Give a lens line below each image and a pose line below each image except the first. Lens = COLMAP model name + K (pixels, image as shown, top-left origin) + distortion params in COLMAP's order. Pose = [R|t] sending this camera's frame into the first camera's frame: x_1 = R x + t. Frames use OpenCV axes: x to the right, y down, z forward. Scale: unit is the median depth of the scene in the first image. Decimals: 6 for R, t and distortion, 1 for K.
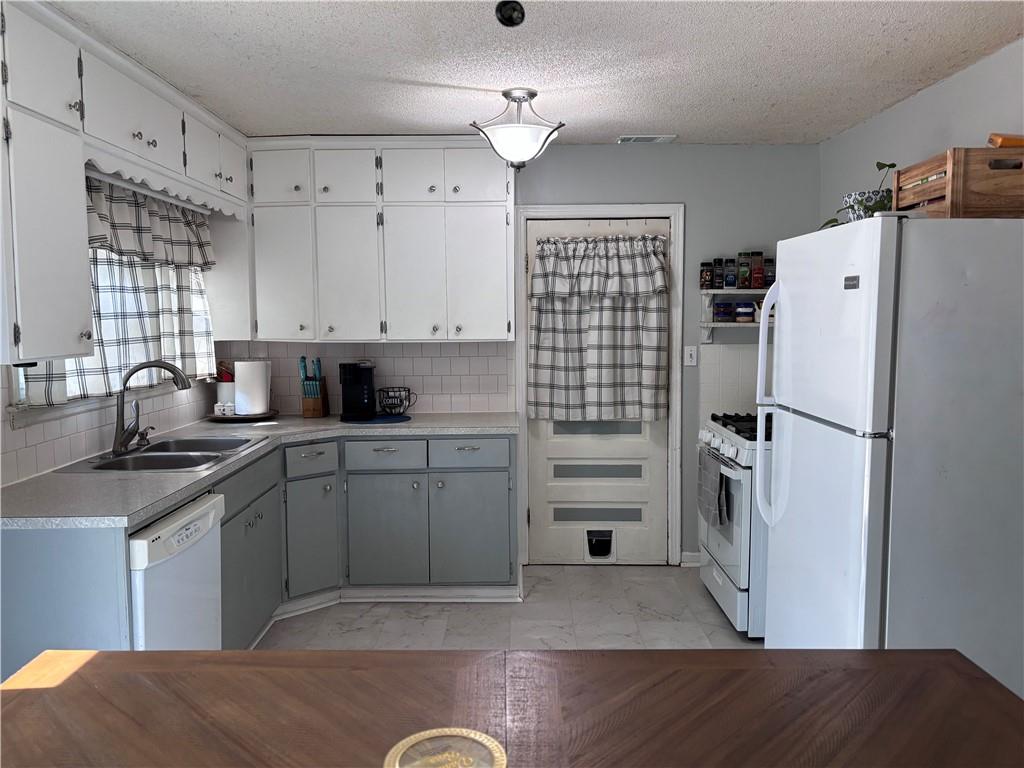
lens RADIAL K [[793.0, 0, 514.7], [0, 793.0, 385.6], [0, 0, 1]] dist [0.082250, -0.065713]
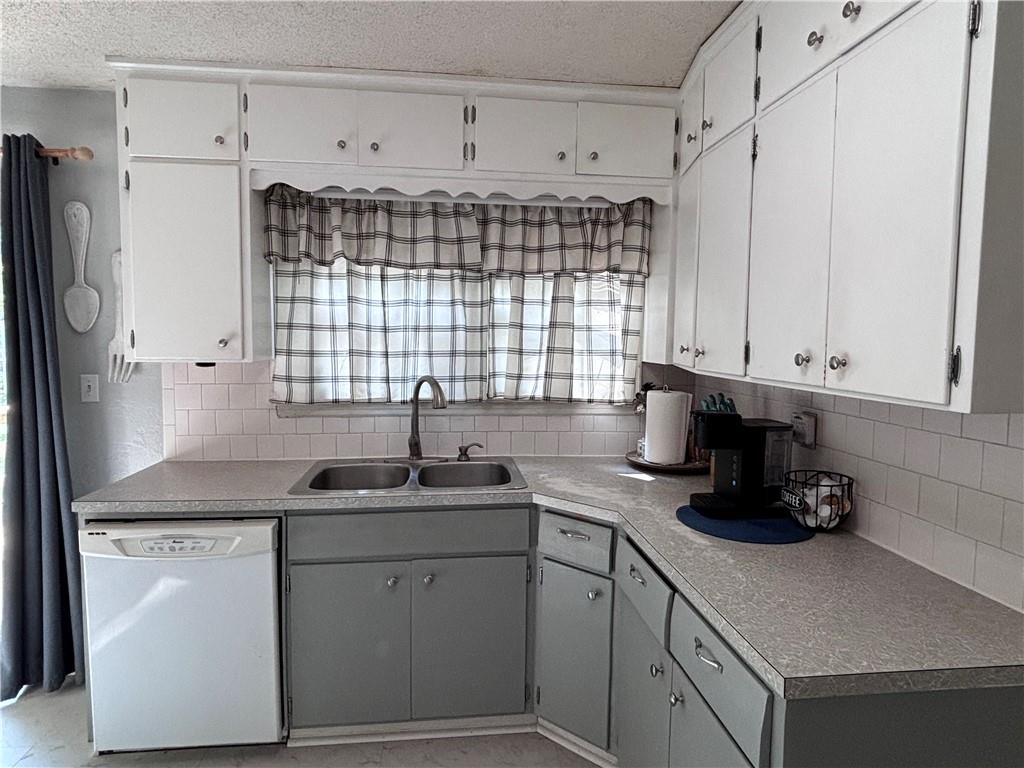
lens RADIAL K [[575.5, 0, 512.7], [0, 575.5, 378.1], [0, 0, 1]] dist [0.001097, -0.002091]
pose [[0.099317, 0.079630, -0.991865, 0.198956], [-0.101288, 0.992424, 0.069532, -0.068955], [0.989887, 0.093558, 0.106630, 0.823954]]
